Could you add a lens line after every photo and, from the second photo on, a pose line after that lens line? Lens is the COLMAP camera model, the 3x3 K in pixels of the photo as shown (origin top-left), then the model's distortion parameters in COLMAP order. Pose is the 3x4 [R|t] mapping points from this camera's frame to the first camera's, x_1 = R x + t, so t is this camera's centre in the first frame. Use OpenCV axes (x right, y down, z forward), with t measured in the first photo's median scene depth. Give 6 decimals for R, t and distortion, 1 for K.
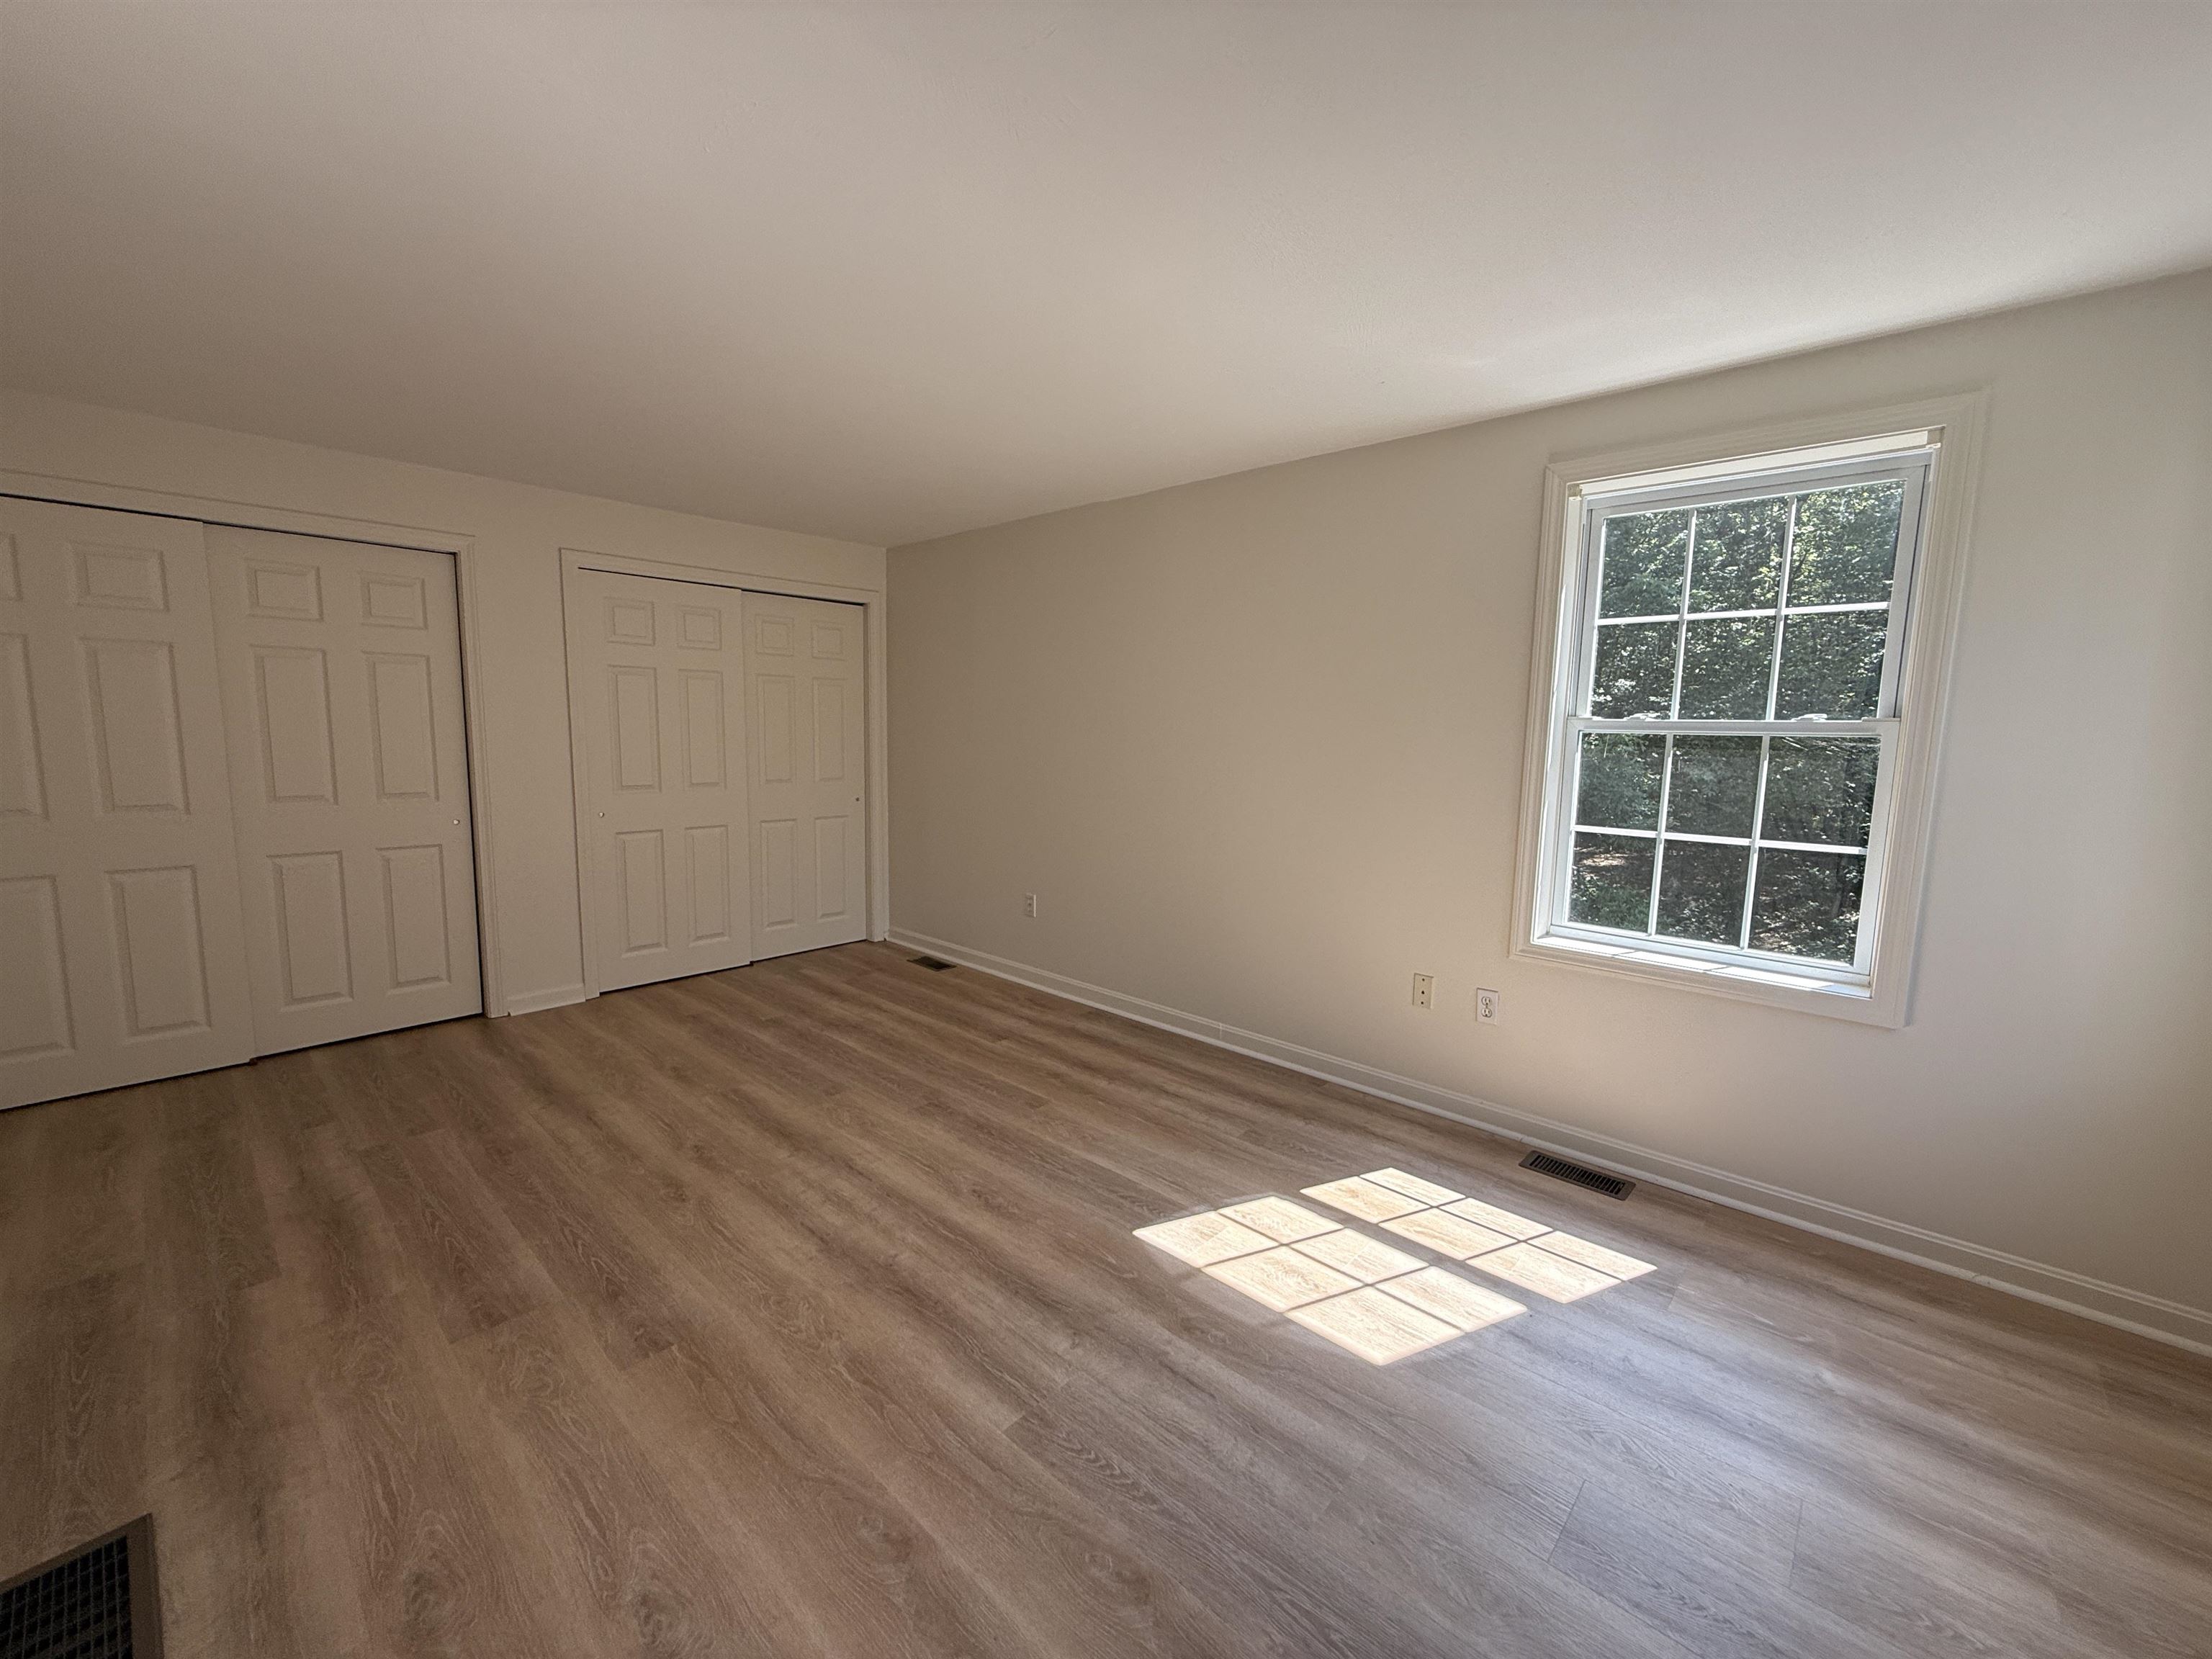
lens RADIAL K [[880.0, 0, 1106.4], [0, 880.0, 829.0], [0, 0, 1]] dist [0.000437, 0.000395]
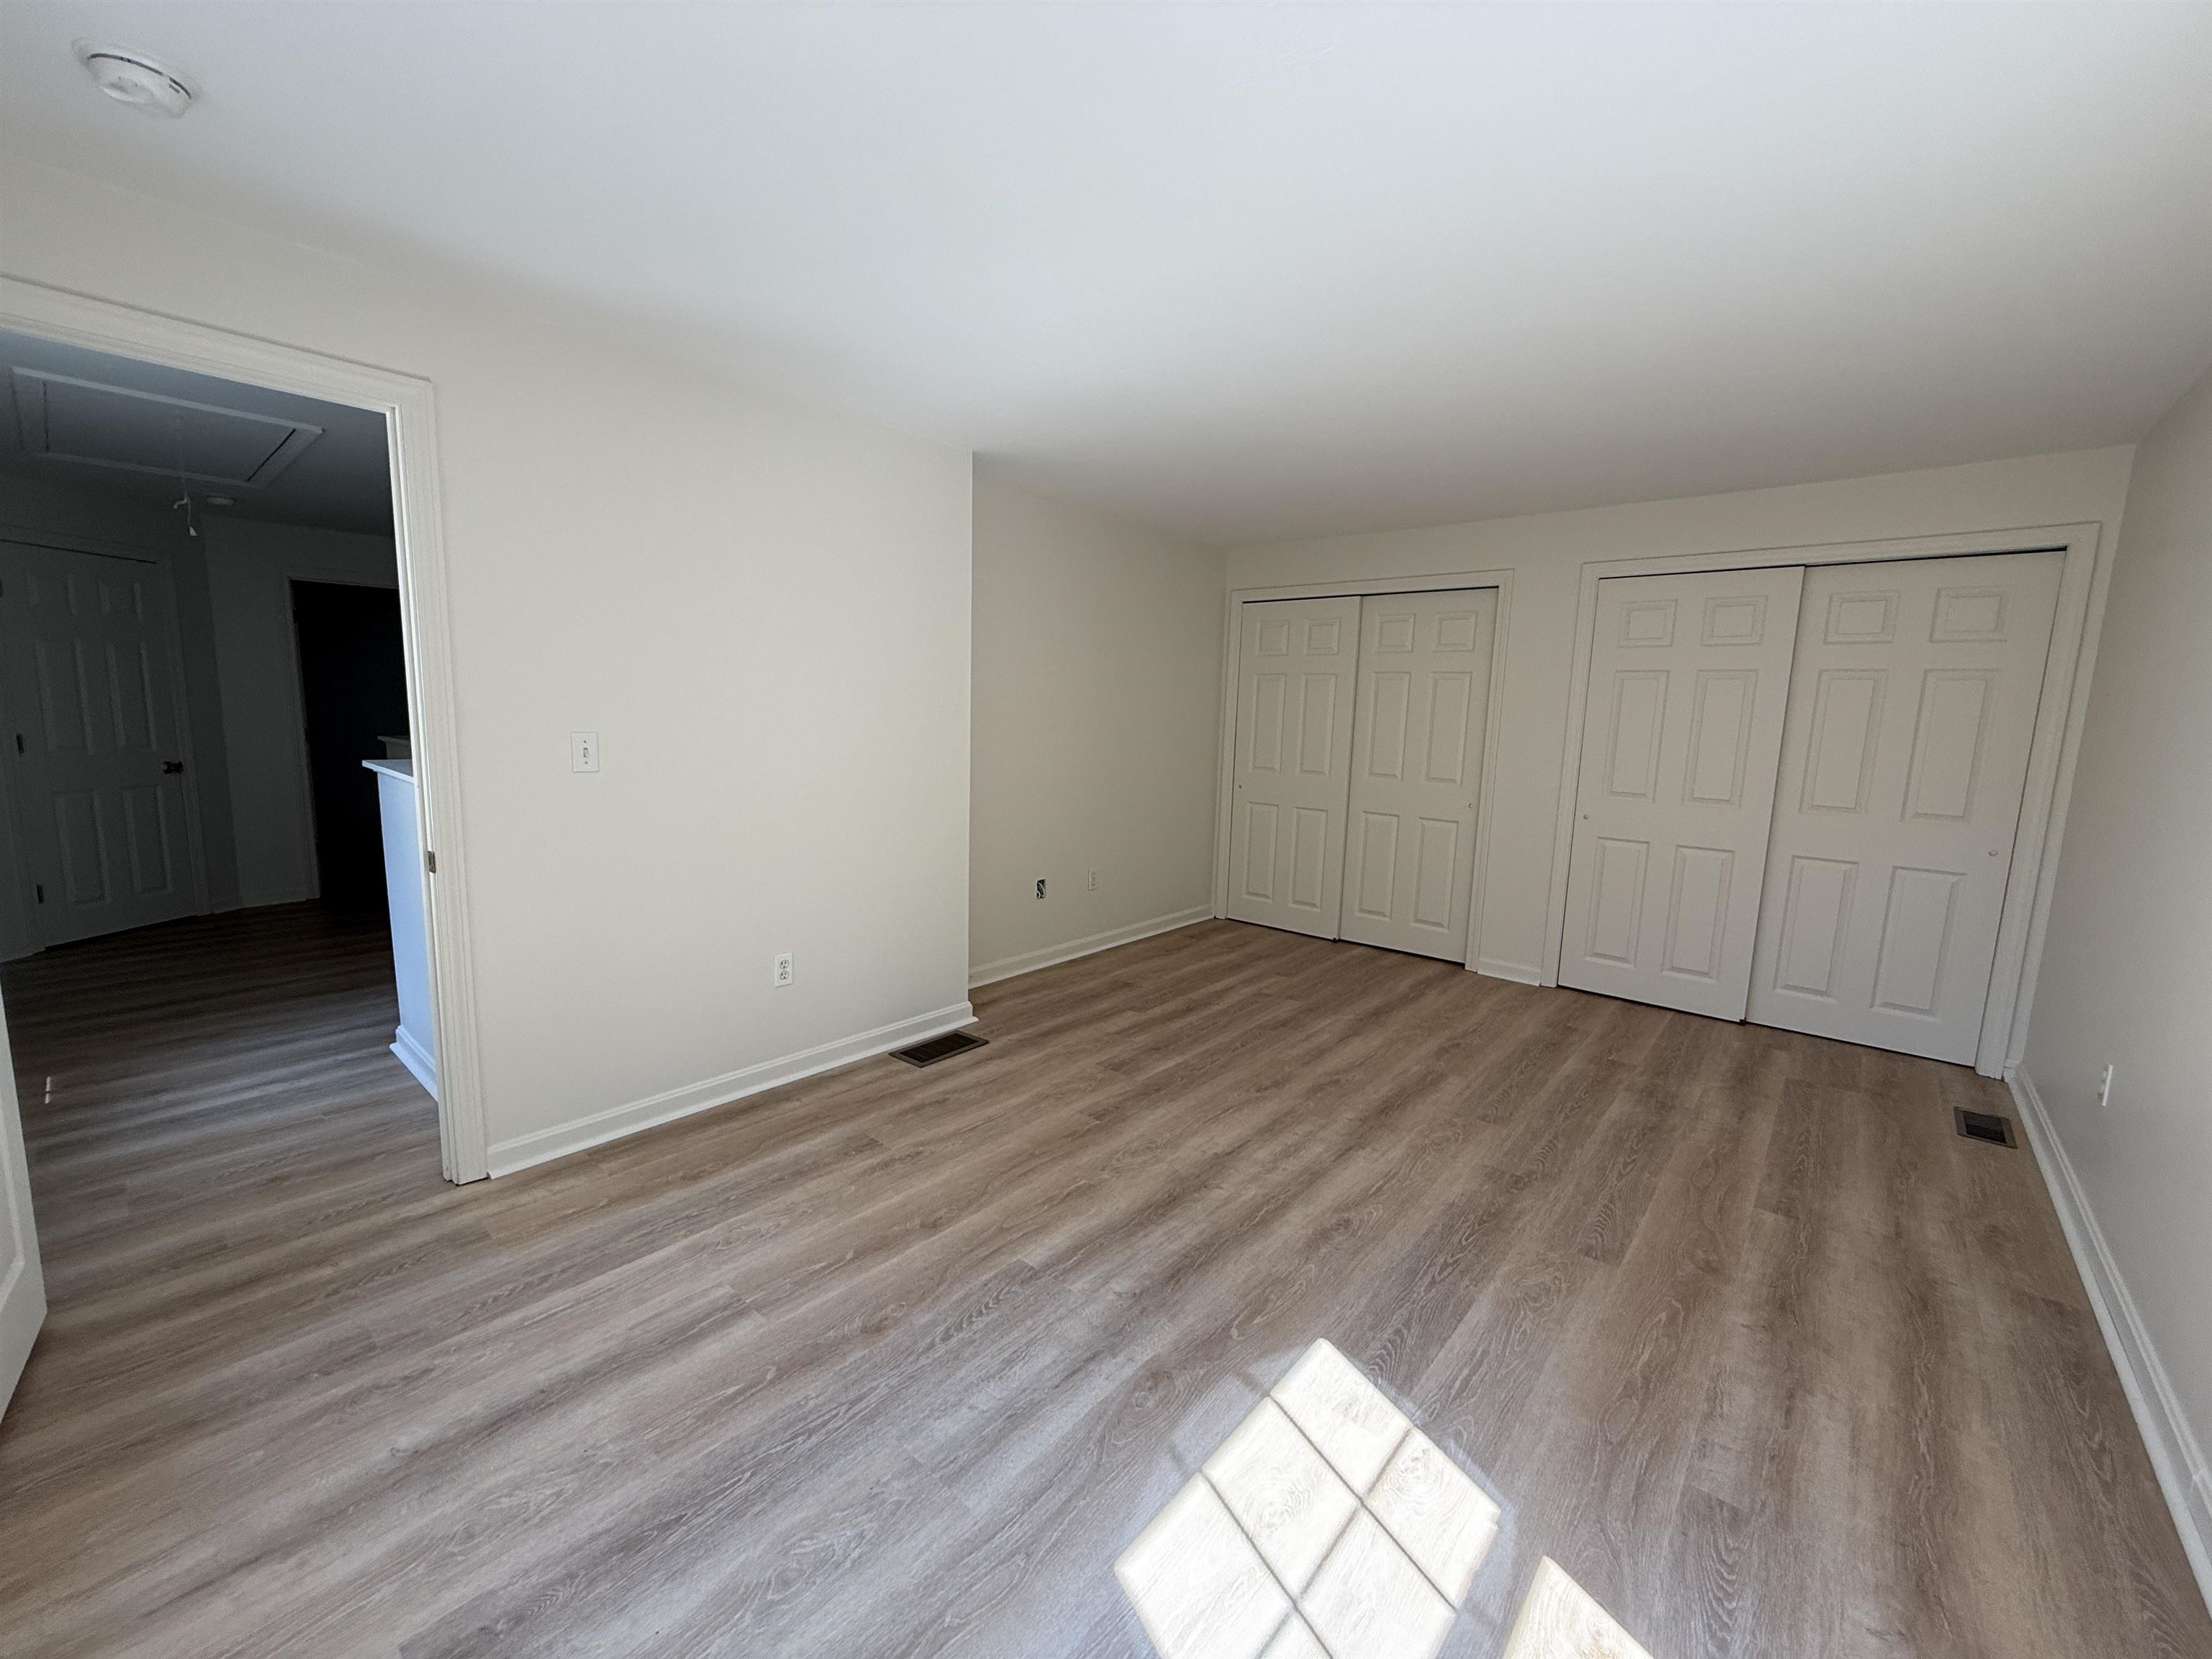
lens RADIAL K [[880.0, 0, 1090.3], [0, 880.0, 845.4], [0, 0, 1]] dist [0.000437, 0.000395]
pose [[0.022128, 0.139048, -0.990038, 0.756083], [-0.143401, 0.980482, 0.134501, -0.066891], [0.989417, 0.138997, 0.041636, 0.680034]]
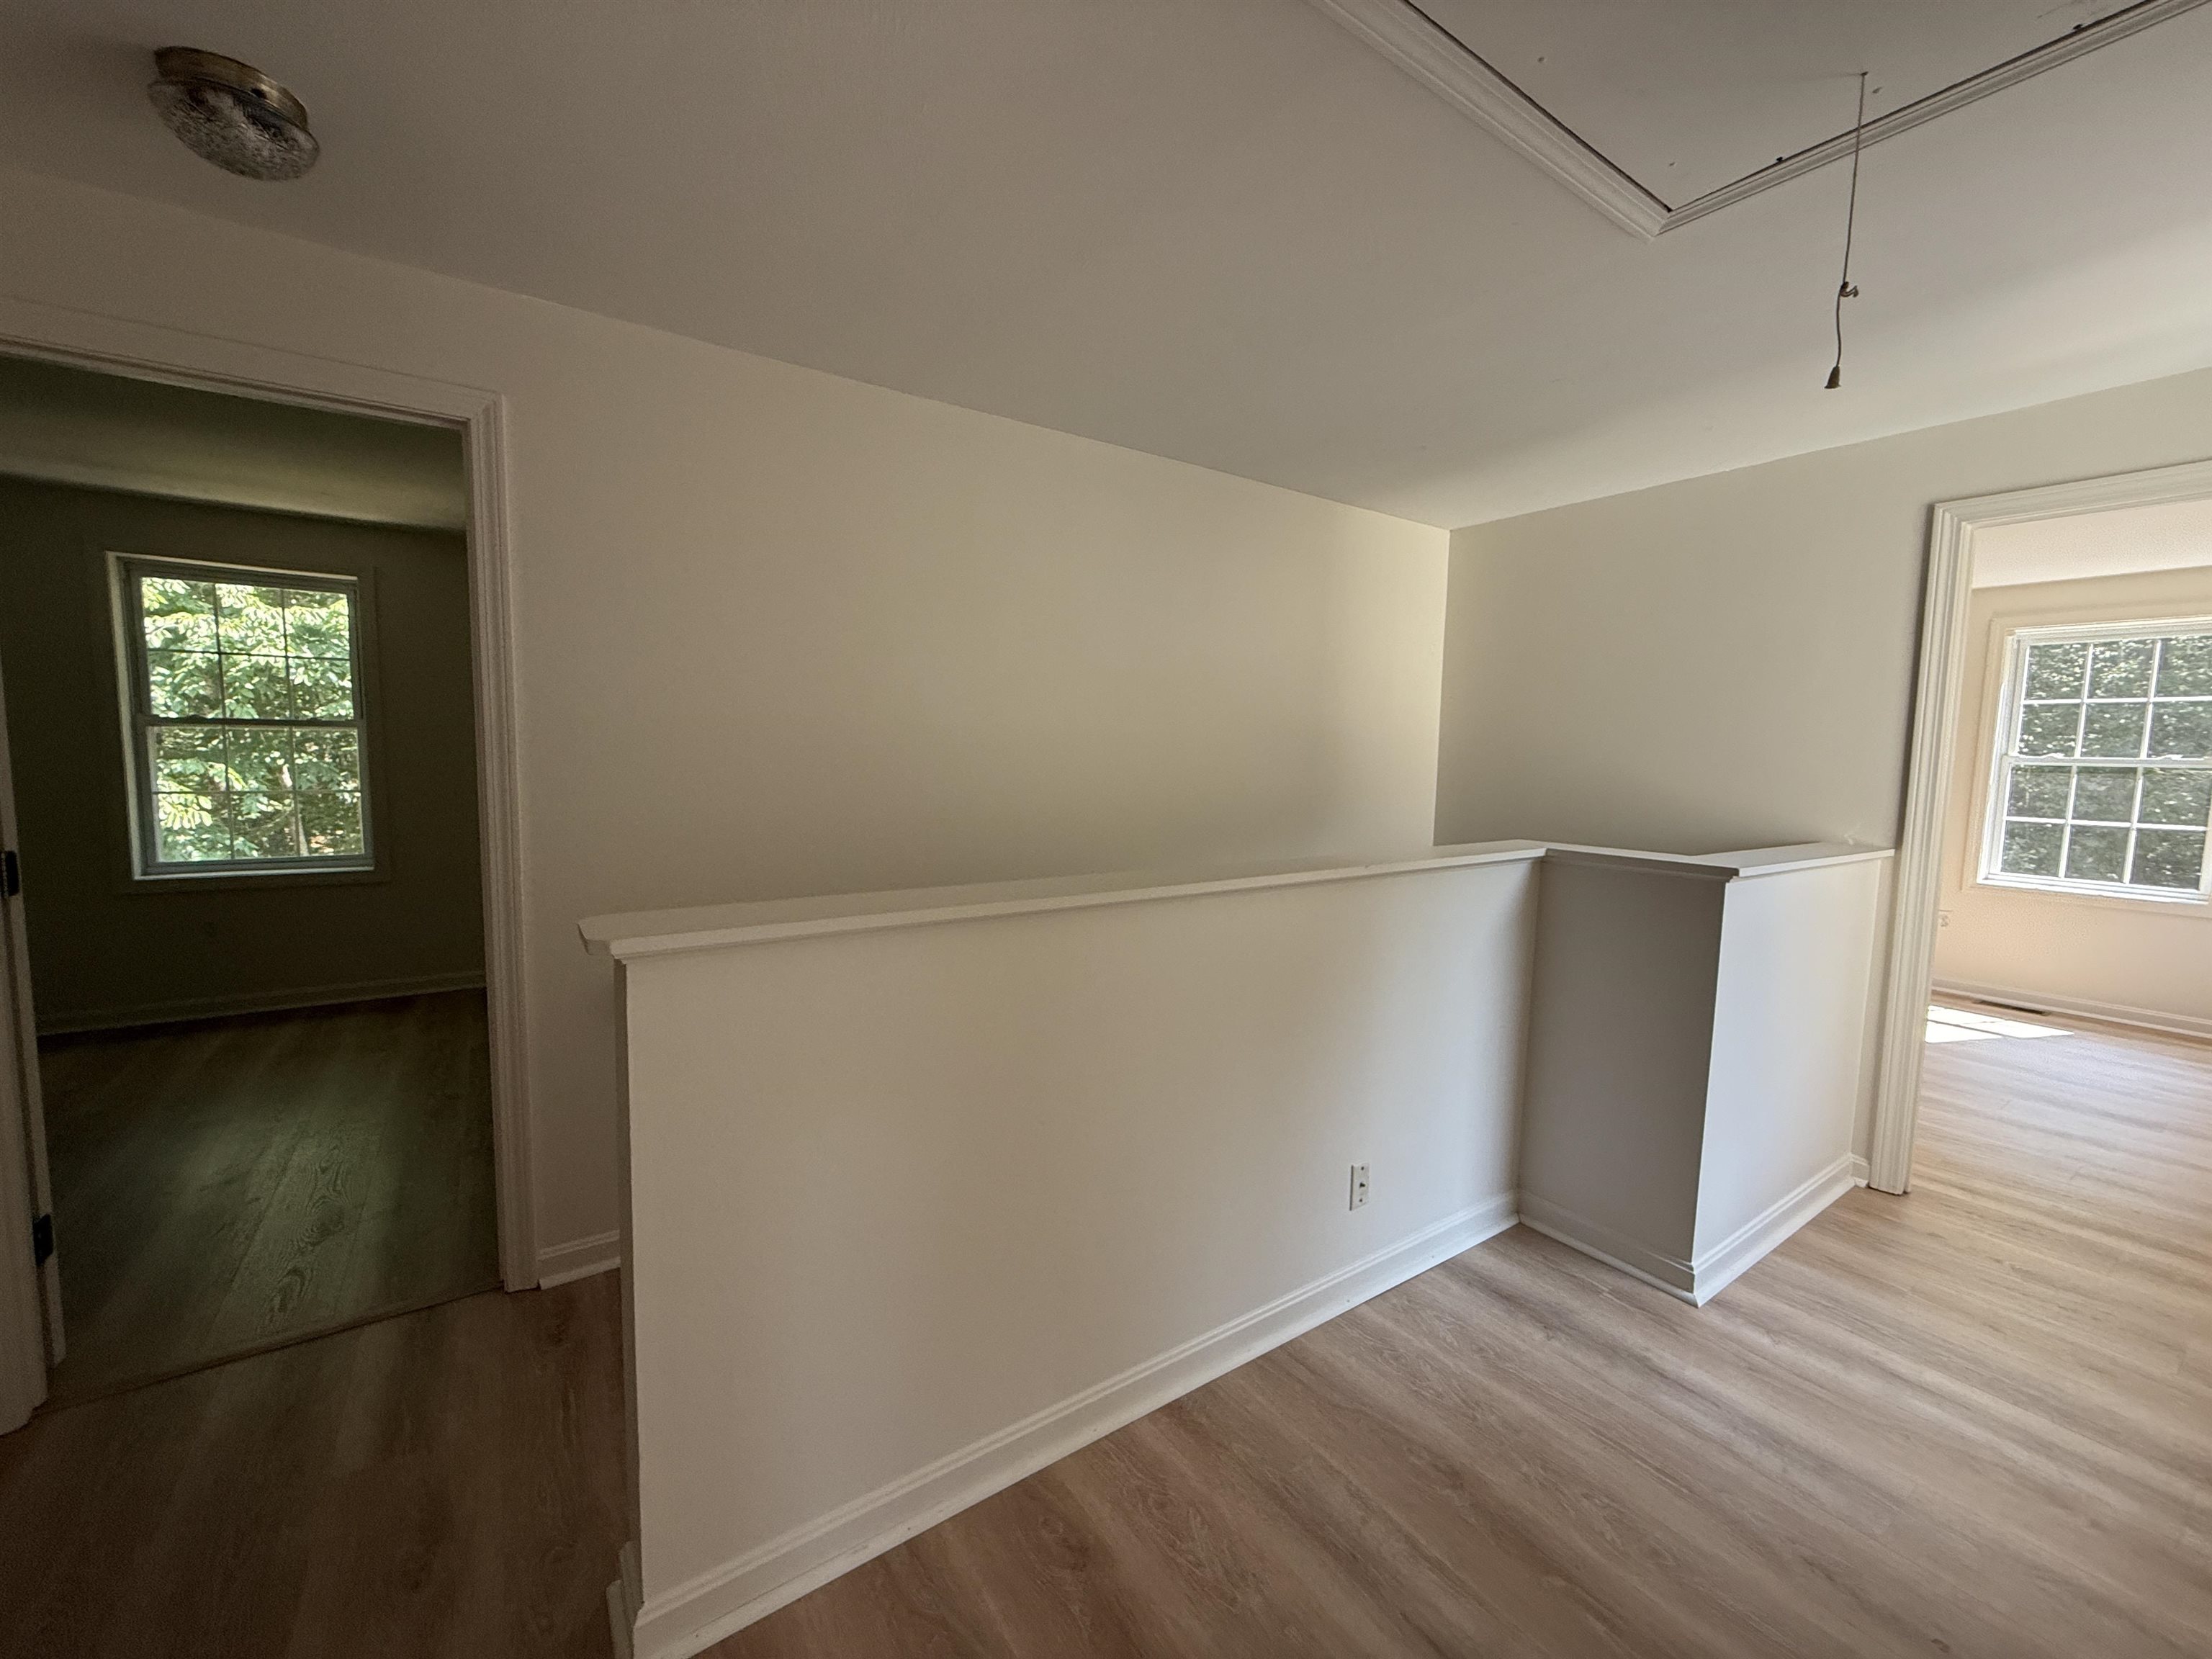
lens RADIAL K [[880.0, 0, 1101.1], [0, 880.0, 833.2], [0, 0, 1]] dist [0.000437, 0.000395]
pose [[0.971931, 0.019417, -0.234462, -0.841597], [-0.025088, 0.999460, -0.021229, 0.115410], [0.233924, 0.026515, 0.971893, -1.174299]]
